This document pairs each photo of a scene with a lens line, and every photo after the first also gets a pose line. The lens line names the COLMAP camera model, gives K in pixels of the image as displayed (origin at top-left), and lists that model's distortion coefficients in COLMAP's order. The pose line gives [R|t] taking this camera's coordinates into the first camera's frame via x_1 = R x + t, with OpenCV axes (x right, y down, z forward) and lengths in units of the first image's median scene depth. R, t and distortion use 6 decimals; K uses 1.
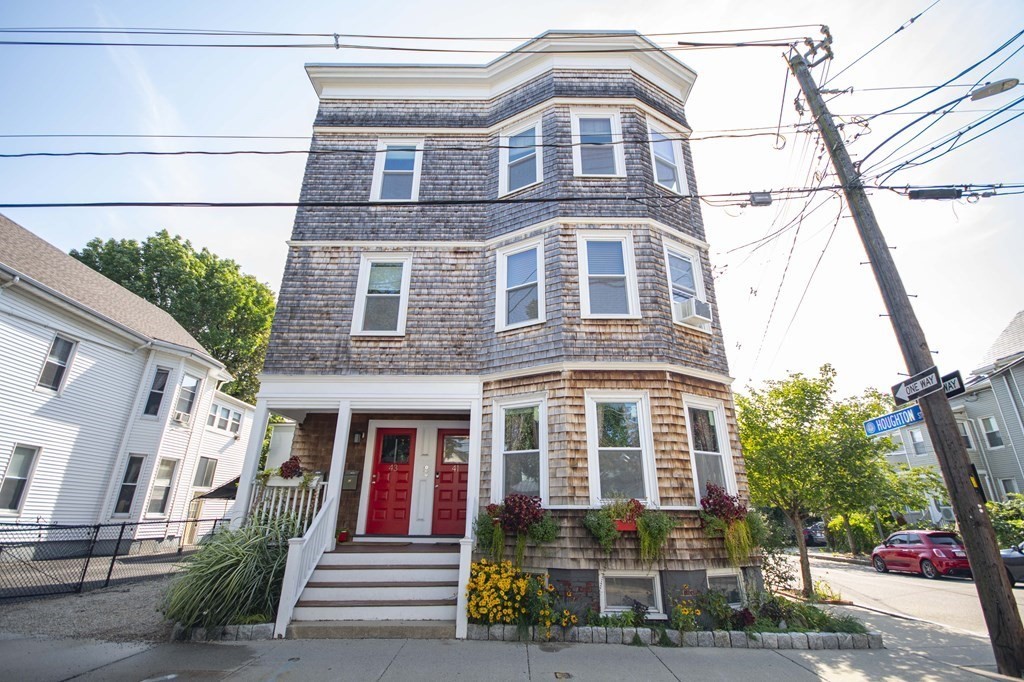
lens RADIAL K [[455.0, 0, 512.0], [0, 455.0, 341.0], [0, 0, 1]] dist [0.001955, 0.000492]
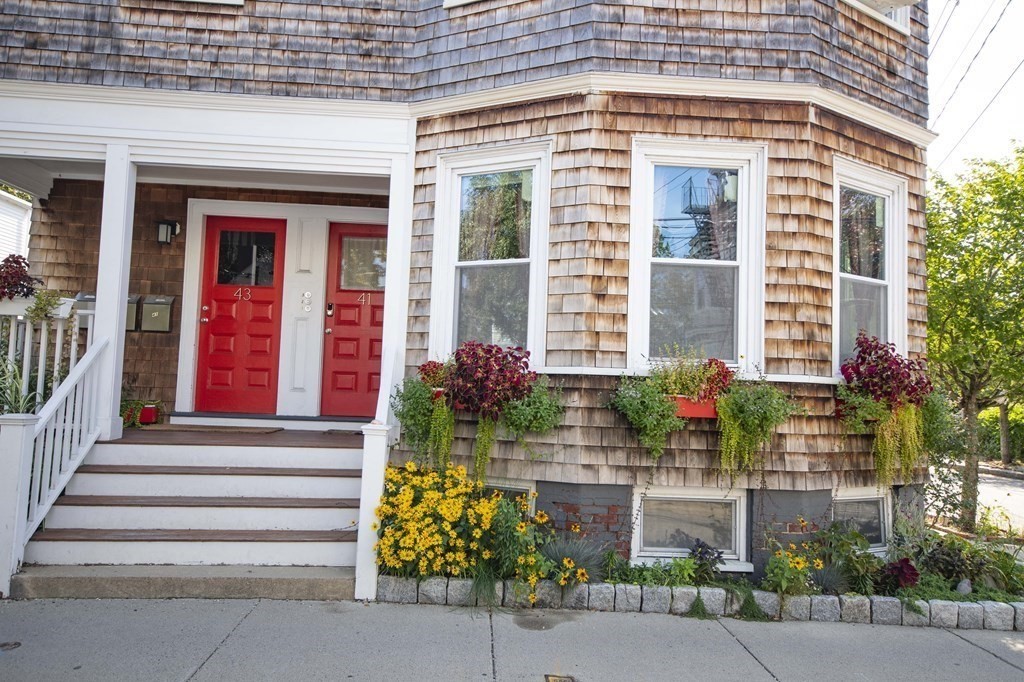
lens RADIAL K [[794.3, 0, 512.0], [0, 794.3, 341.0], [0, 0, 1]] dist [-0.002721, 0.071972]
pose [[0.998421, 0.030451, 0.047208, 0.003562], [-0.043098, 0.954224, 0.295972, 0.076373], [-0.036034, -0.297539, 0.954029, 0.174778]]
